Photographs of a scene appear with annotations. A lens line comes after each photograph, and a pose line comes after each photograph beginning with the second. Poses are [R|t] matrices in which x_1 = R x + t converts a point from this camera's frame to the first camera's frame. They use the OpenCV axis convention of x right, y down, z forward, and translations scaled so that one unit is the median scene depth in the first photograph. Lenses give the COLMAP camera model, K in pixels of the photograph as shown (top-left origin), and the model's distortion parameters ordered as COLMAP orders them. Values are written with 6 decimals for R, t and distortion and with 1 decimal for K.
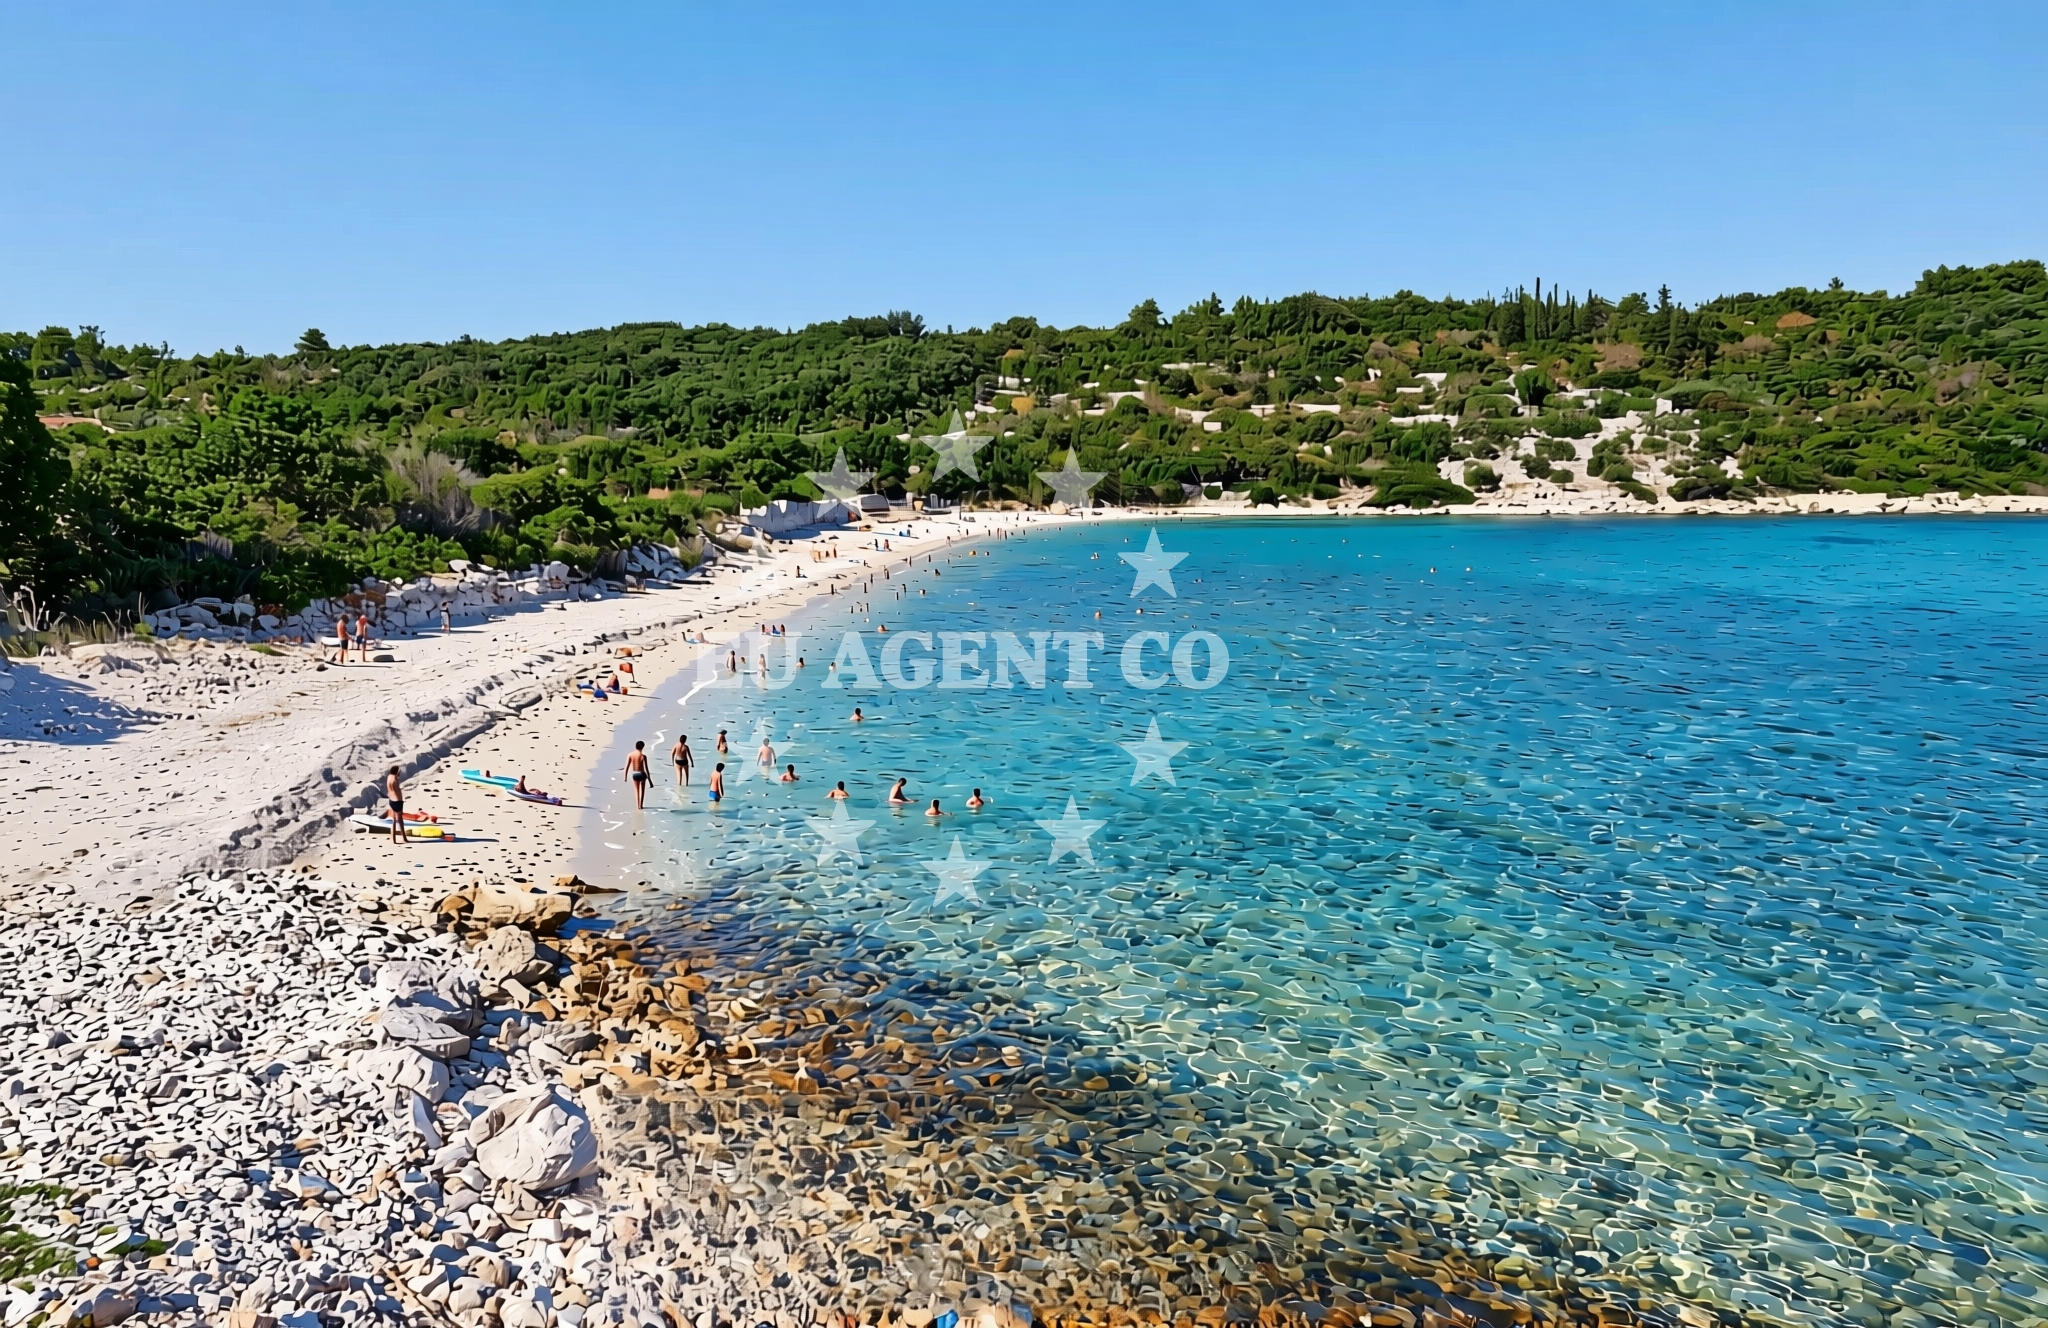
lens RADIAL K [[1919.2, 0, 1024.0], [0, 1919.2, 664.0], [0, 0, 1]] dist [0.082312, -0.015254]
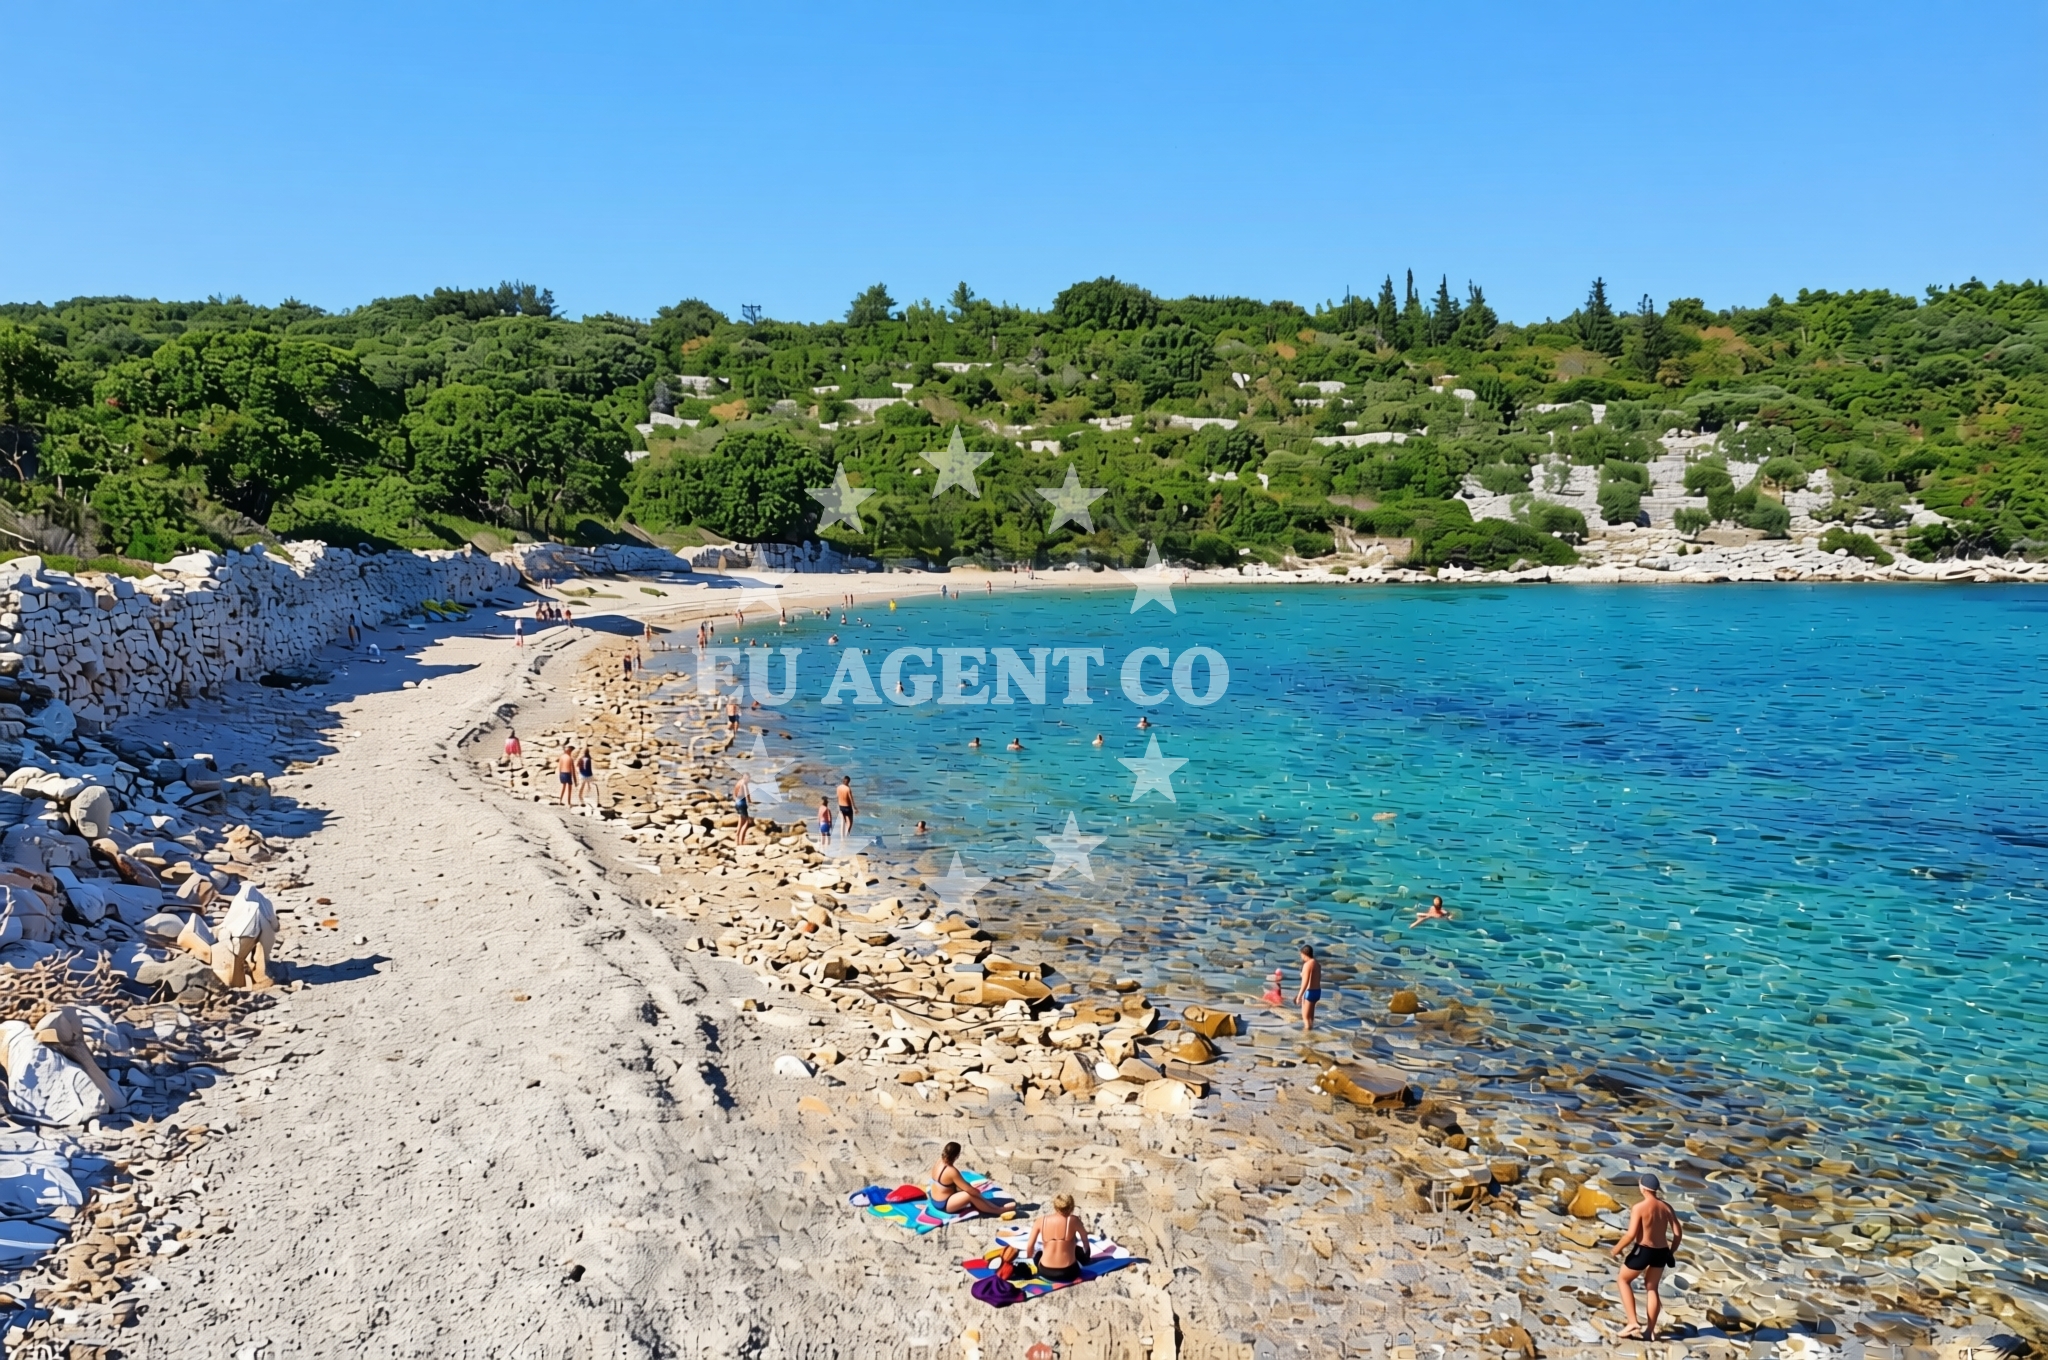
lens RADIAL K [[1635.4, 0, 1024.0], [0, 1635.4, 680.0], [0, 0, 1]] dist [-0.006487, -0.003030]
pose [[0.963386, -0.021138, 0.267282, -0.063748], [0.026436, 0.999519, -0.016237, -0.041505], [-0.266810, 0.022708, 0.963481, 0.534559]]
